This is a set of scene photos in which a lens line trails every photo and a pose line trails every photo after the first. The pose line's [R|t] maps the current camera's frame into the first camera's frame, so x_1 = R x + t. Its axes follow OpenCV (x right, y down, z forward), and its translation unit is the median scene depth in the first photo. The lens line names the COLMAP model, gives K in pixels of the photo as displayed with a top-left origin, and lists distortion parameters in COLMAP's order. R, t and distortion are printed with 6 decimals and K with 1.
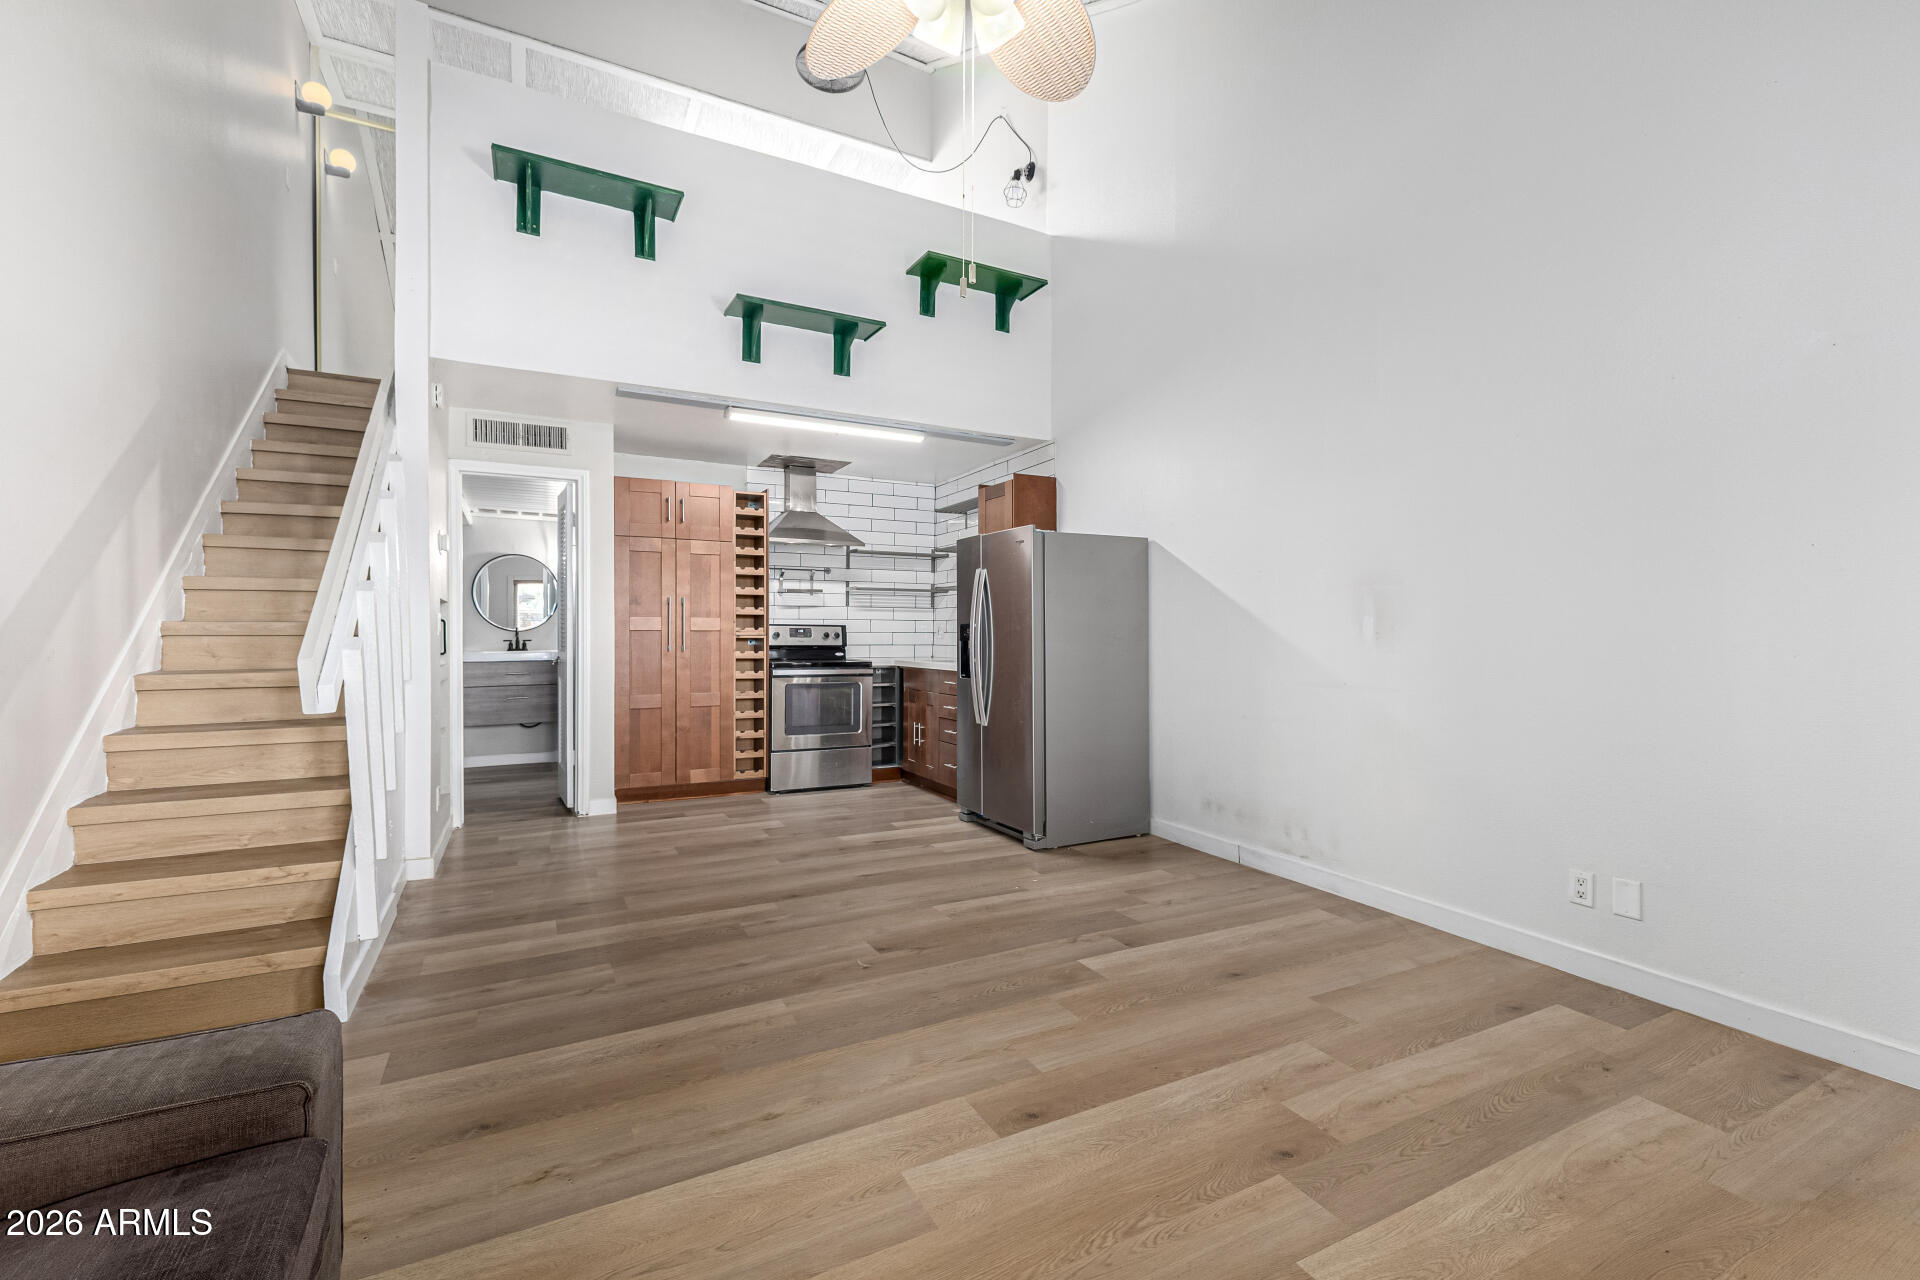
lens RADIAL K [[825.2, 0, 960.0], [0, 825.2, 640.0], [0, 0, 1]] dist [0.009840, 0.000143]
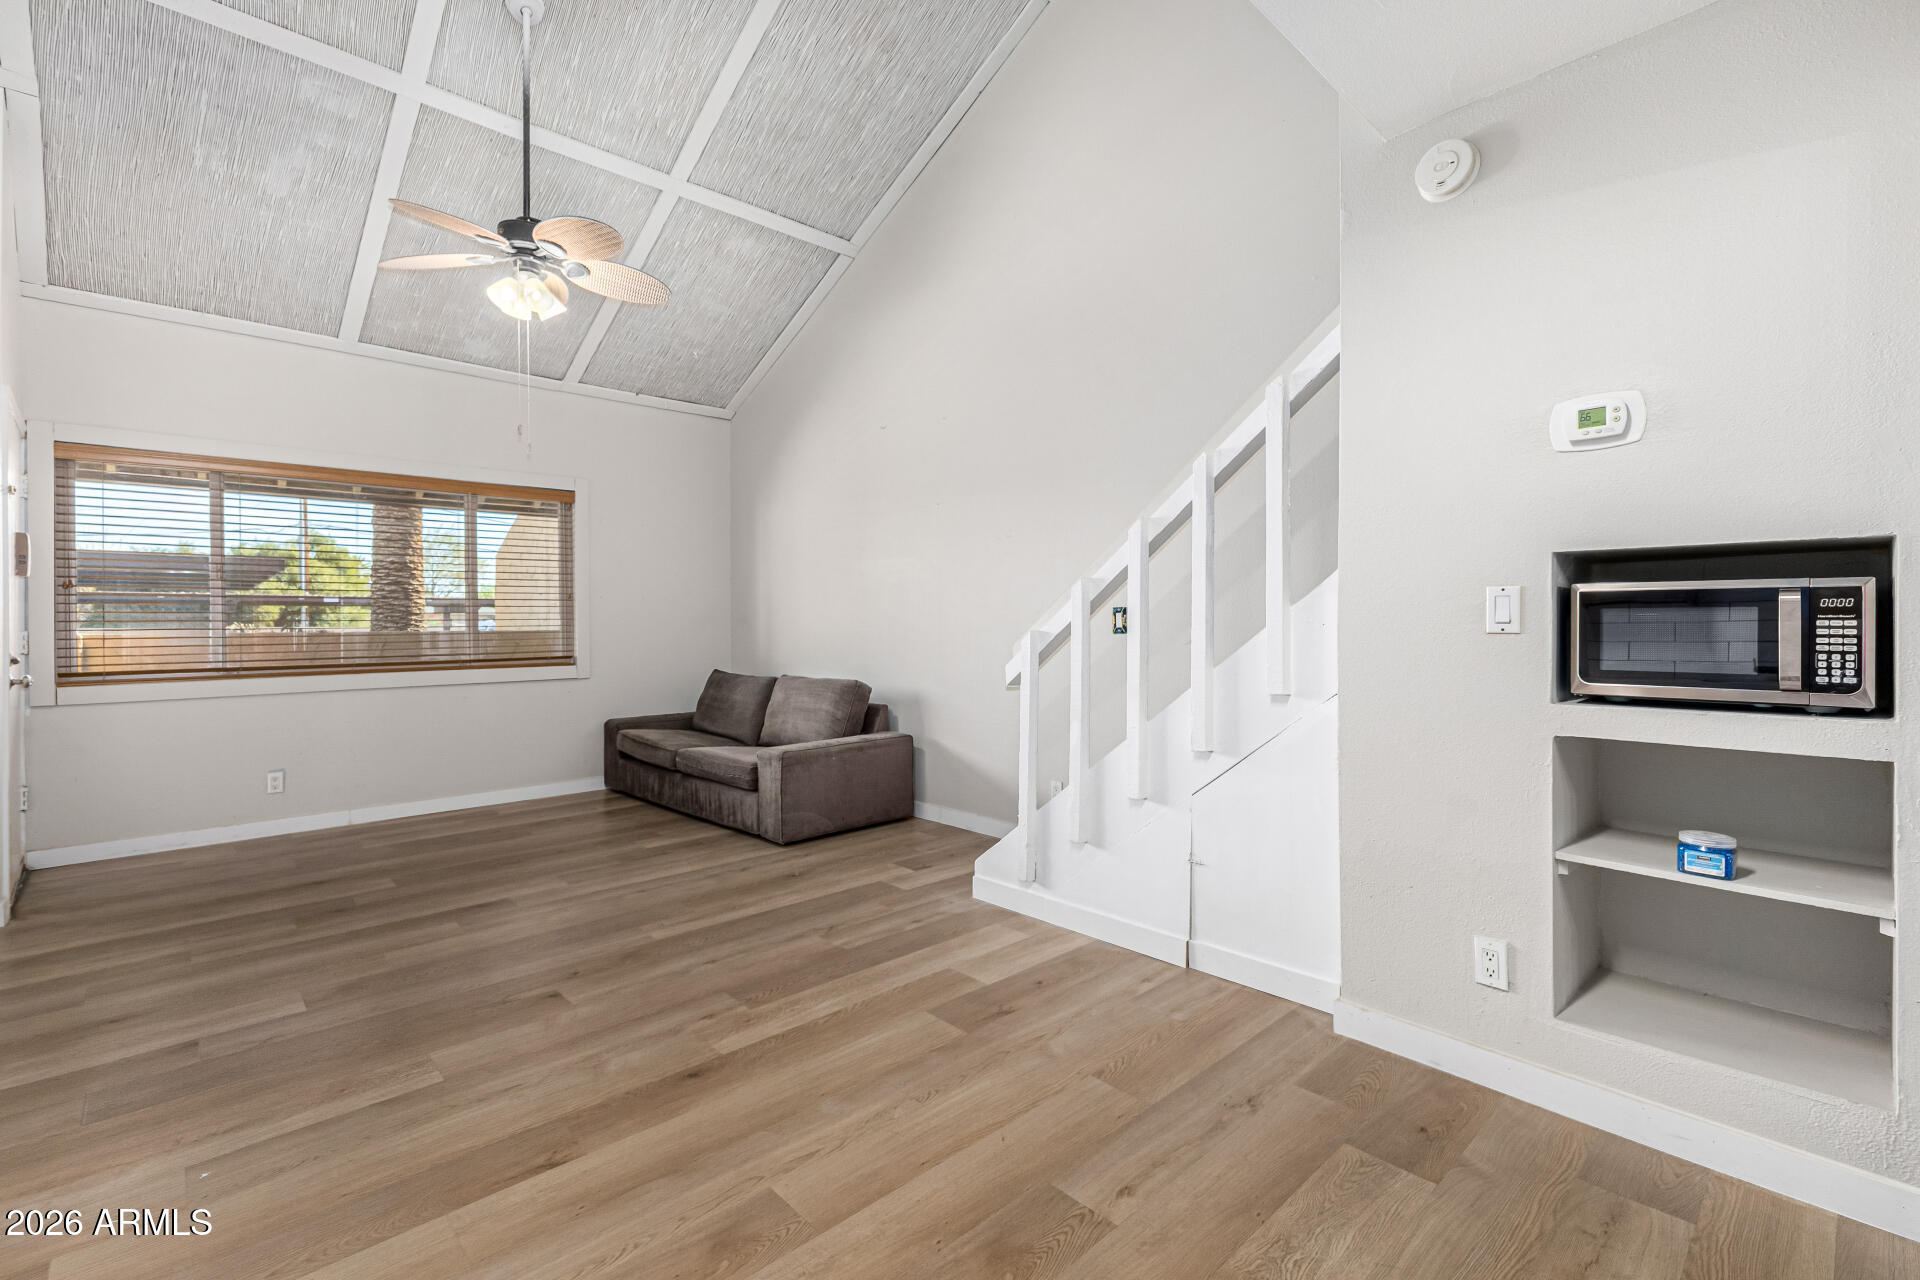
lens RADIAL K [[845.6, 0, 956.3], [0, 845.6, 625.0], [0, 0, 1]] dist [0.018177, -0.006715]
pose [[-0.964985, 0.003087, -0.262286, -0.213330], [0.000196, 0.999939, 0.011048, -0.017519], [0.262304, 0.010610, -0.964927, 1.556160]]
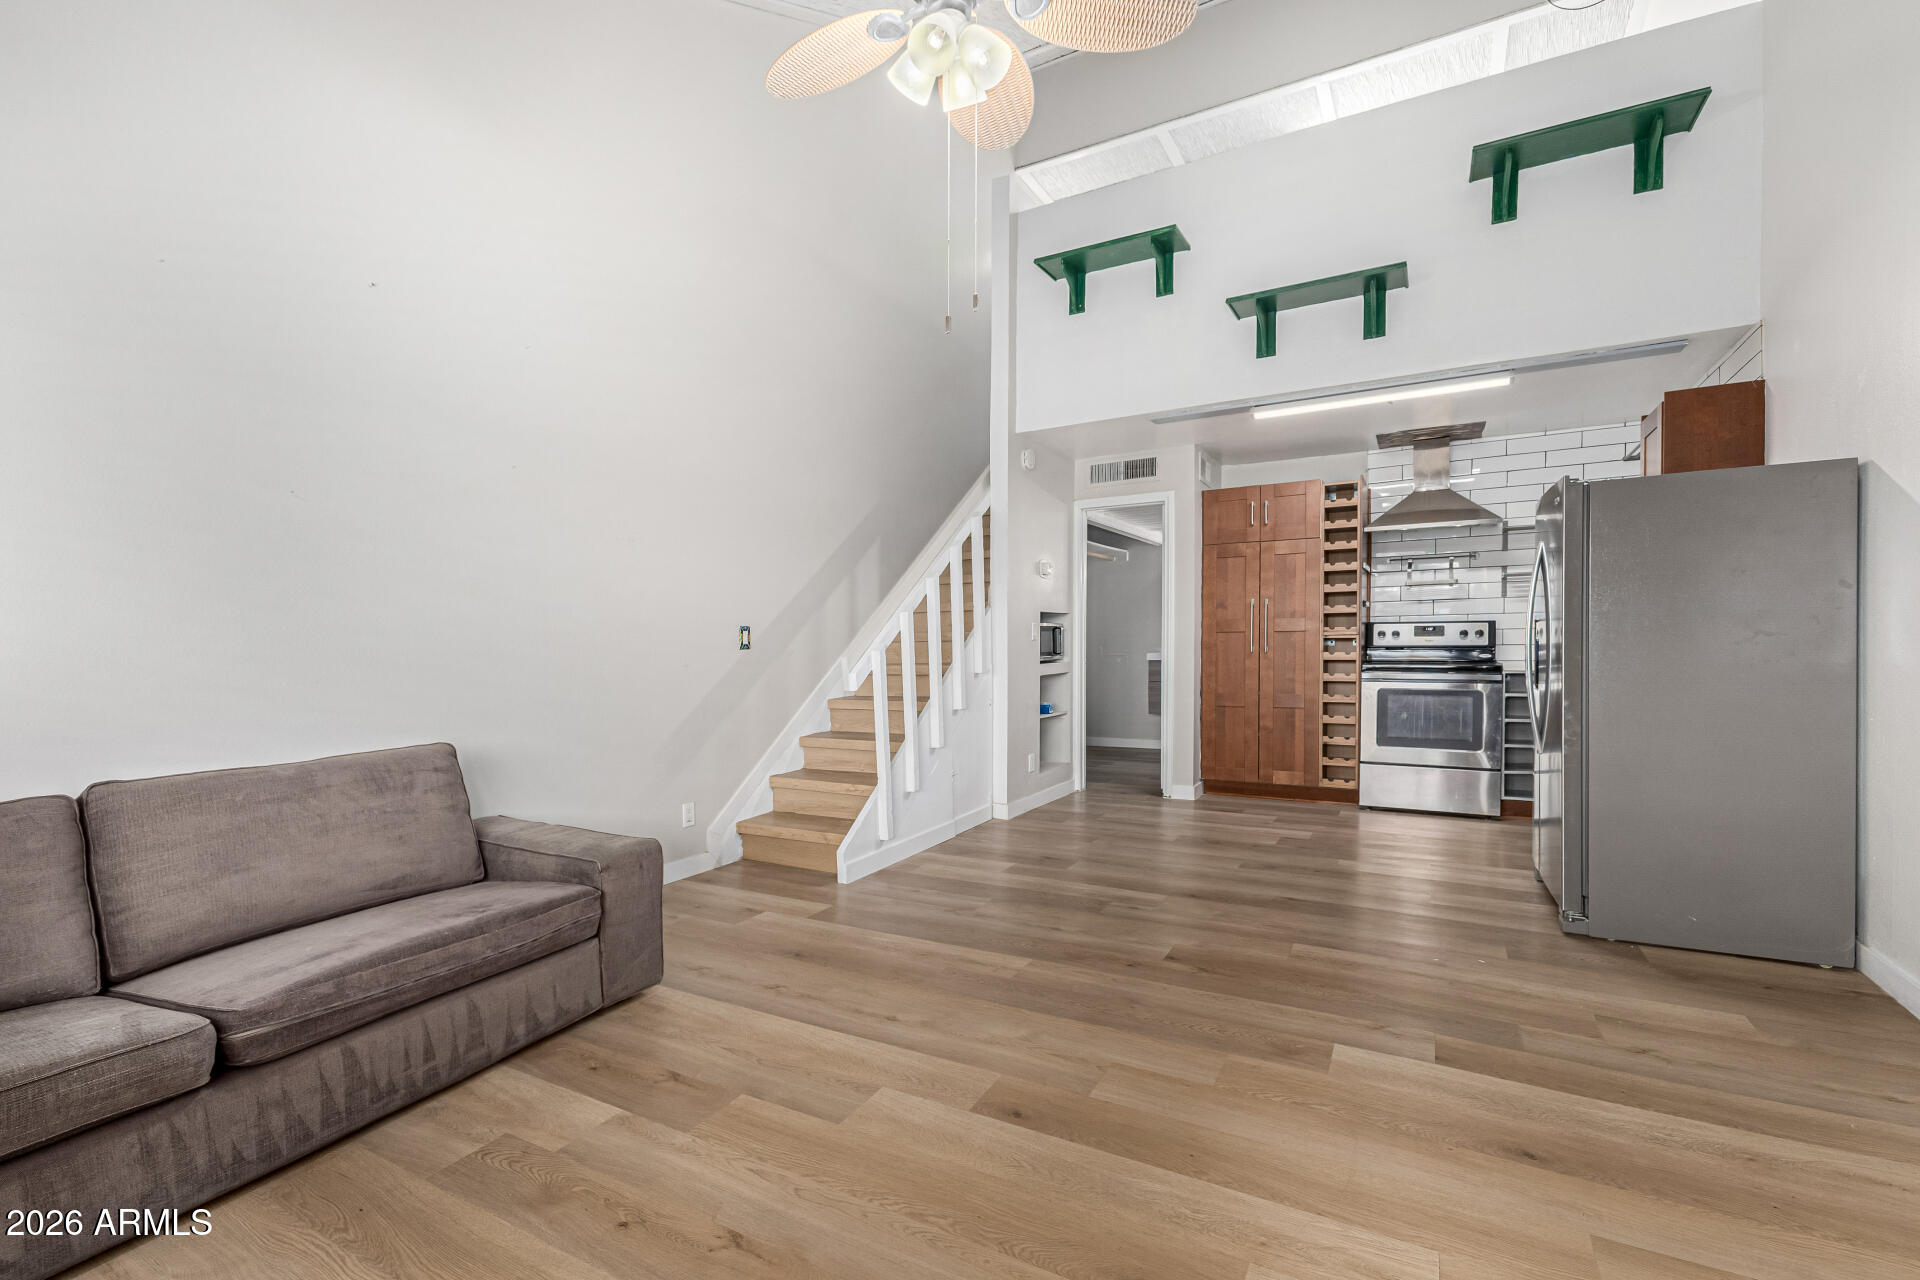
lens RADIAL K [[833.2, 0, 974.1], [0, 833.2, 638.5], [0, 0, 1]] dist [0.007395, -0.000071]
pose [[0.554352, -0.011382, -0.832205, 0.476793], [0.010028, 0.999925, -0.006995, 0.000929], [0.832222, -0.004467, 0.554424, 0.206536]]
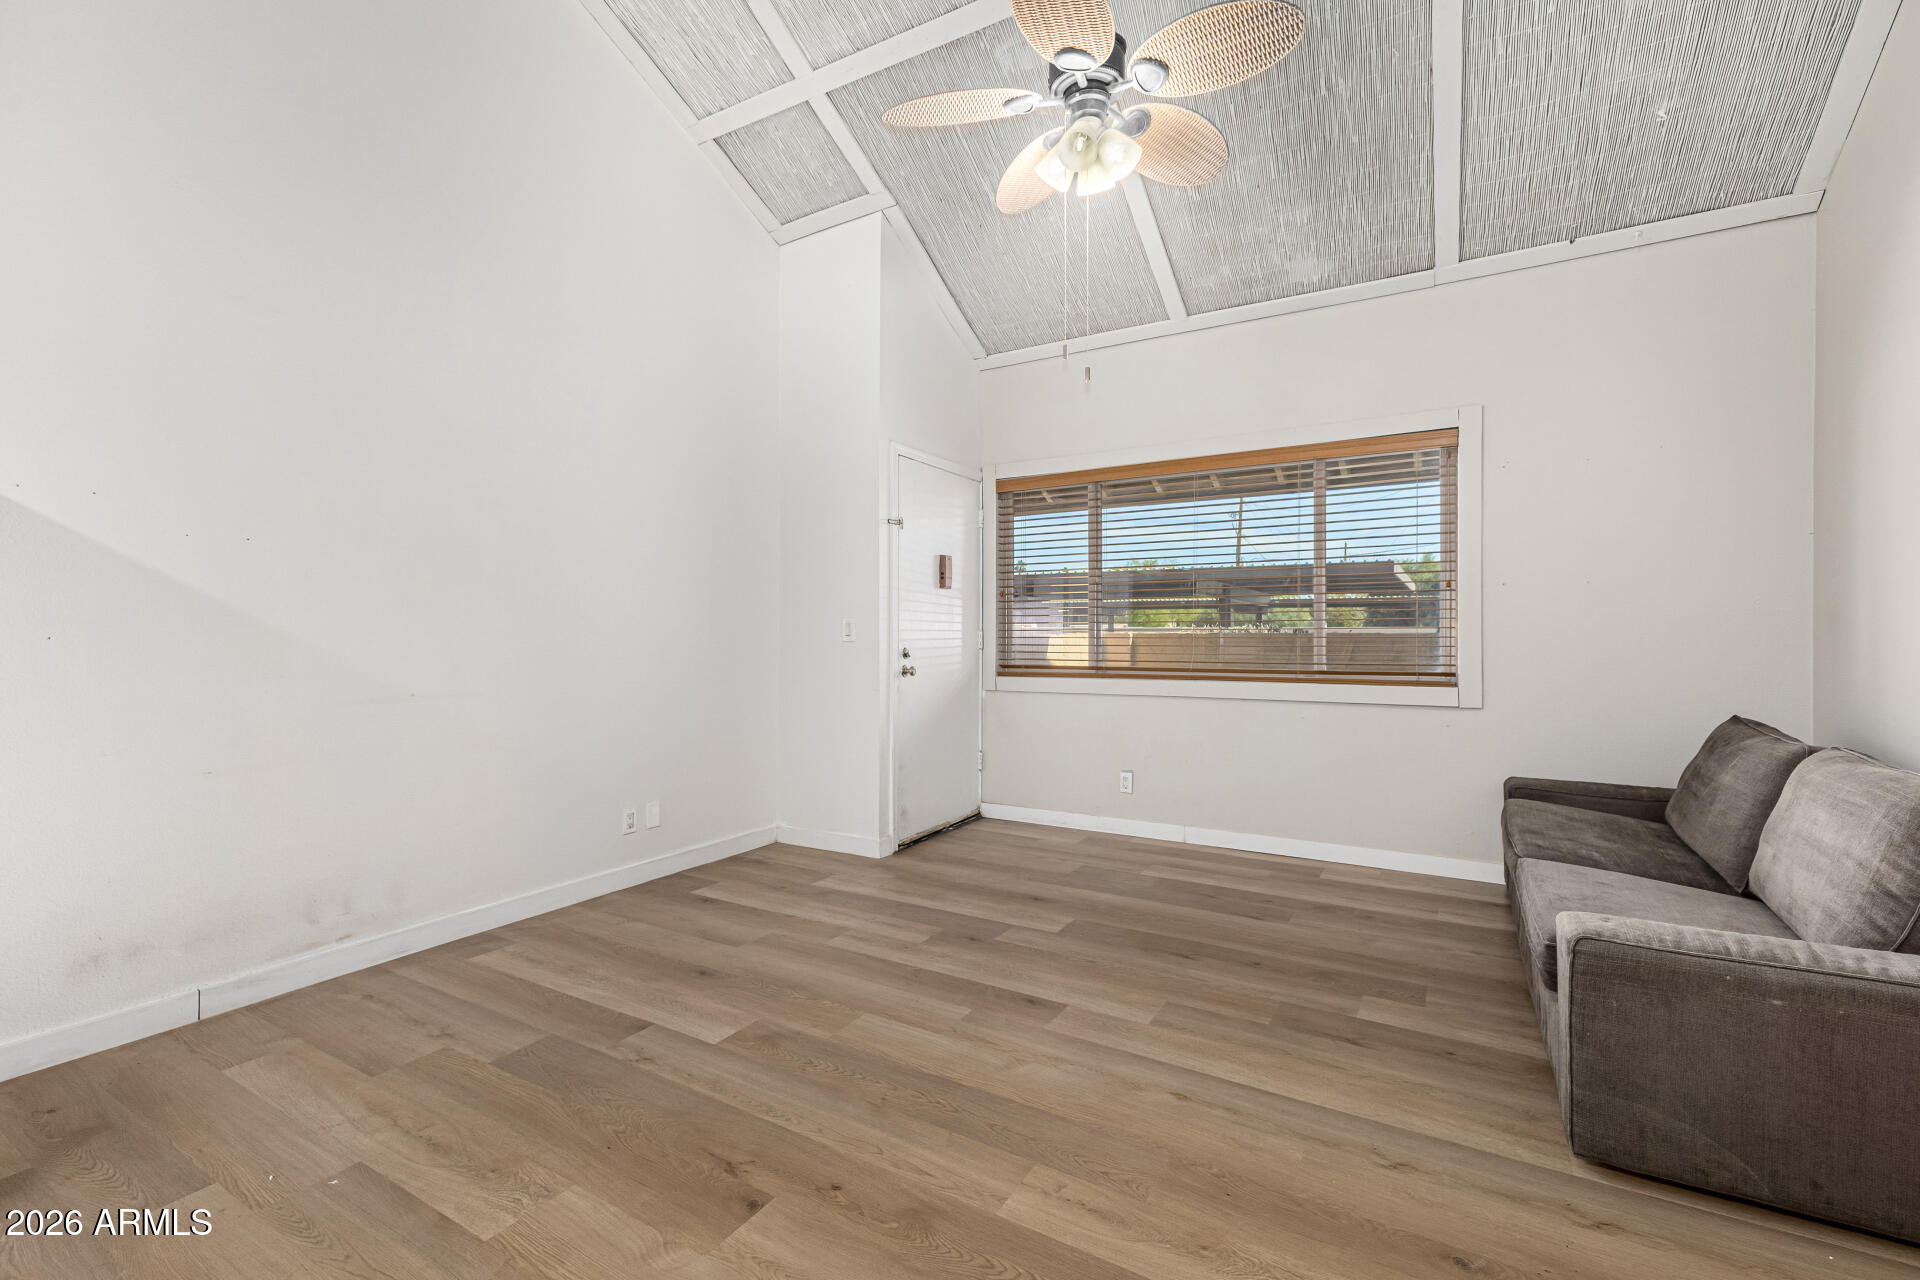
lens RADIAL K [[833.4, 0, 962.4], [0, 833.4, 634.0], [0, 0, 1]] dist [0.007971, -0.000216]
pose [[-0.517438, -0.007930, 0.855684, -0.513366], [0.010339, 0.999826, 0.015518, -0.014472], [-0.855658, 0.016877, -0.517266, 0.923529]]
